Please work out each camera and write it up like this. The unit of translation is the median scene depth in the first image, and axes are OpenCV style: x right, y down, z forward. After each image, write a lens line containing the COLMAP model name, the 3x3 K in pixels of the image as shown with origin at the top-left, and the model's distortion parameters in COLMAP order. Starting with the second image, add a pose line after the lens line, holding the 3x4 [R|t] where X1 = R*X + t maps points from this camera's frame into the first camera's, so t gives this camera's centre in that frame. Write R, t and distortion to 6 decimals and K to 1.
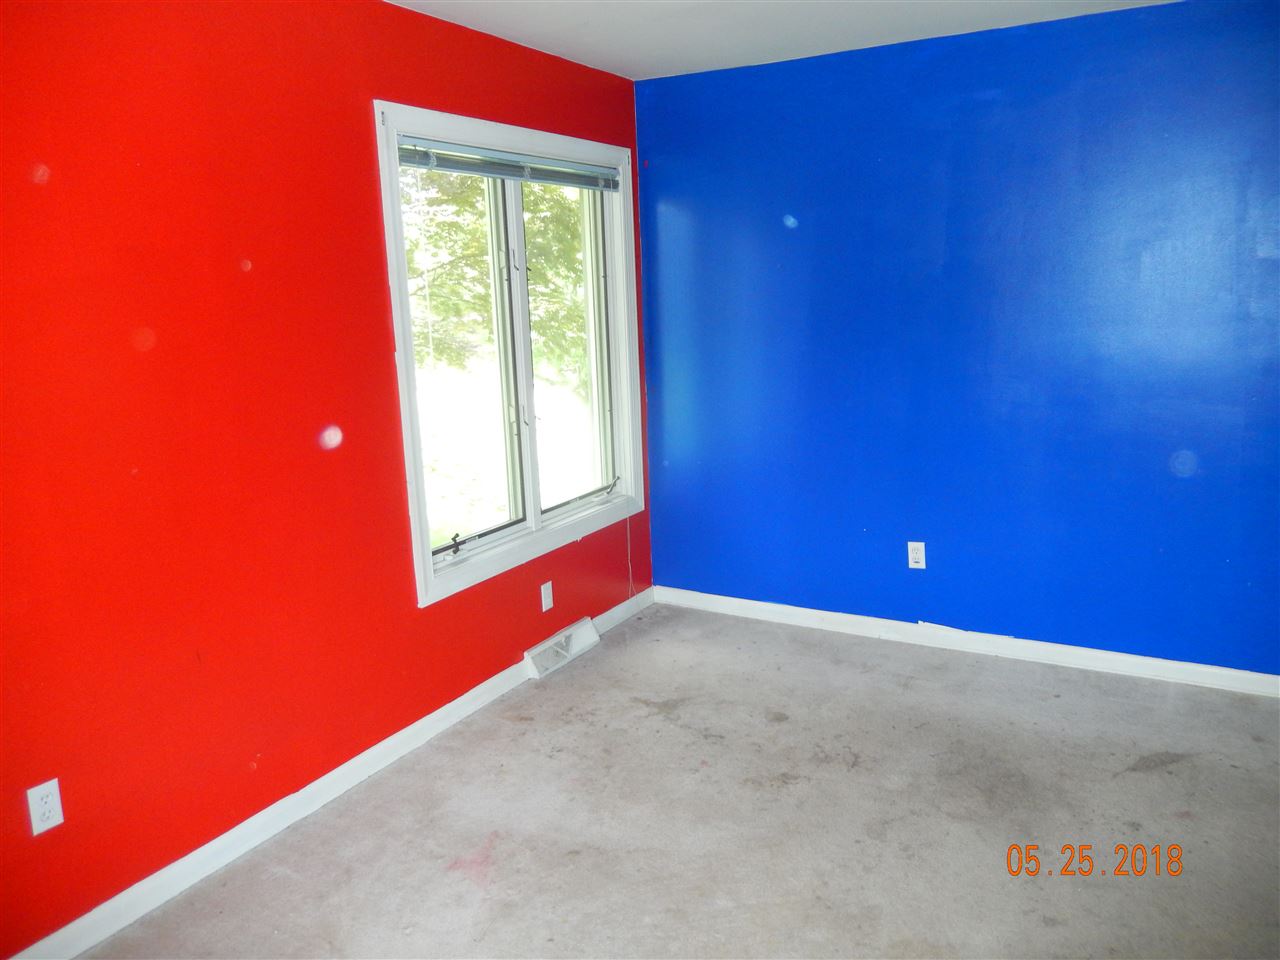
lens RADIAL K [[959.8, 0, 651.0], [0, 959.8, 486.6], [0, 0, 1]] dist [-0.010057, -0.006236]
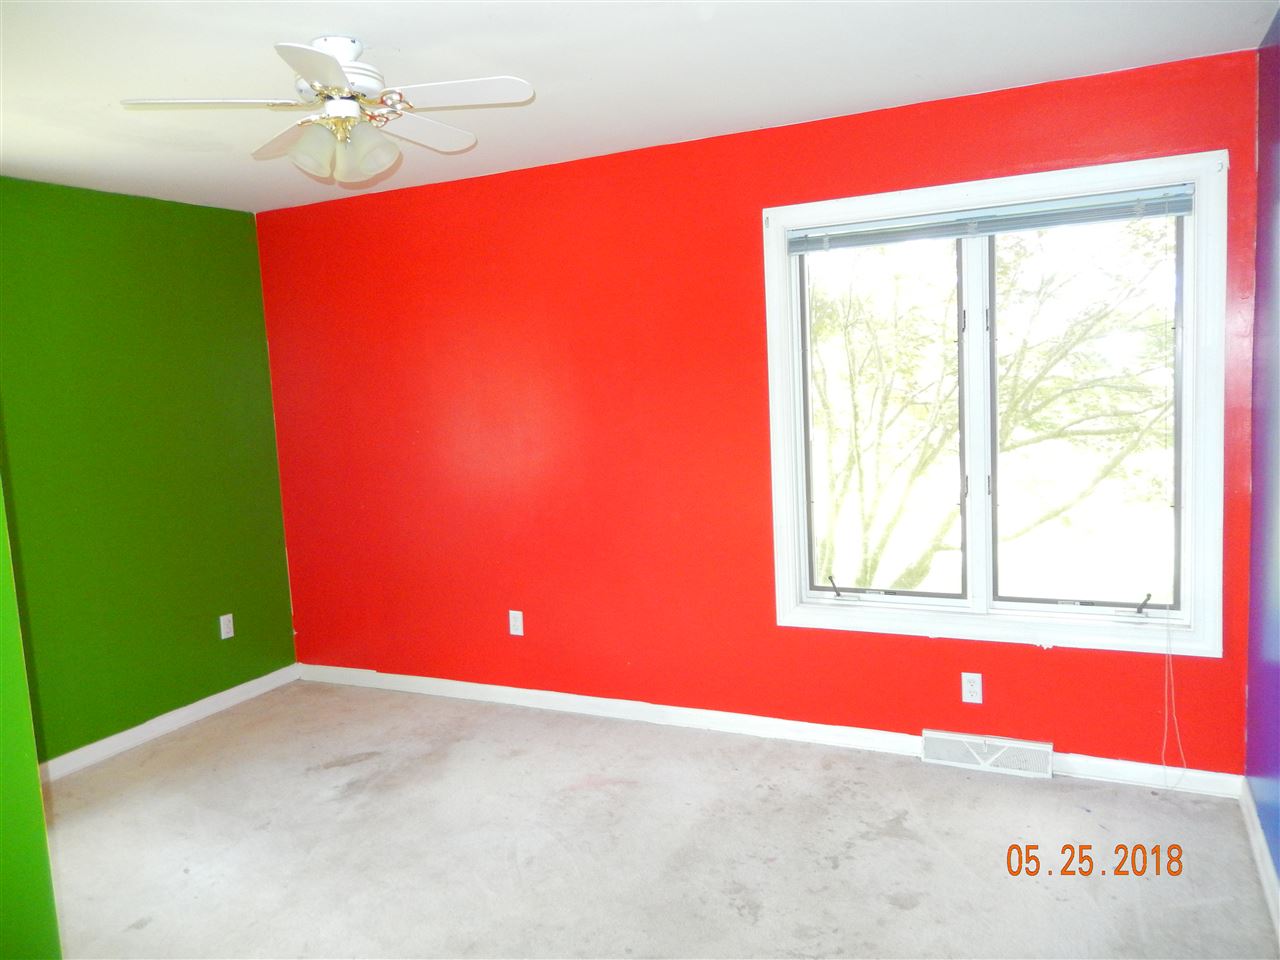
lens RADIAL K [[959.8, 0, 651.0], [0, 959.8, 486.6], [0, 0, 1]] dist [-0.010057, -0.006236]
pose [[0.065477, 0.134531, -0.988744, 0.786807], [-0.169026, 0.978047, 0.121882, -0.138460], [0.983434, 0.159143, 0.086778, 0.633809]]
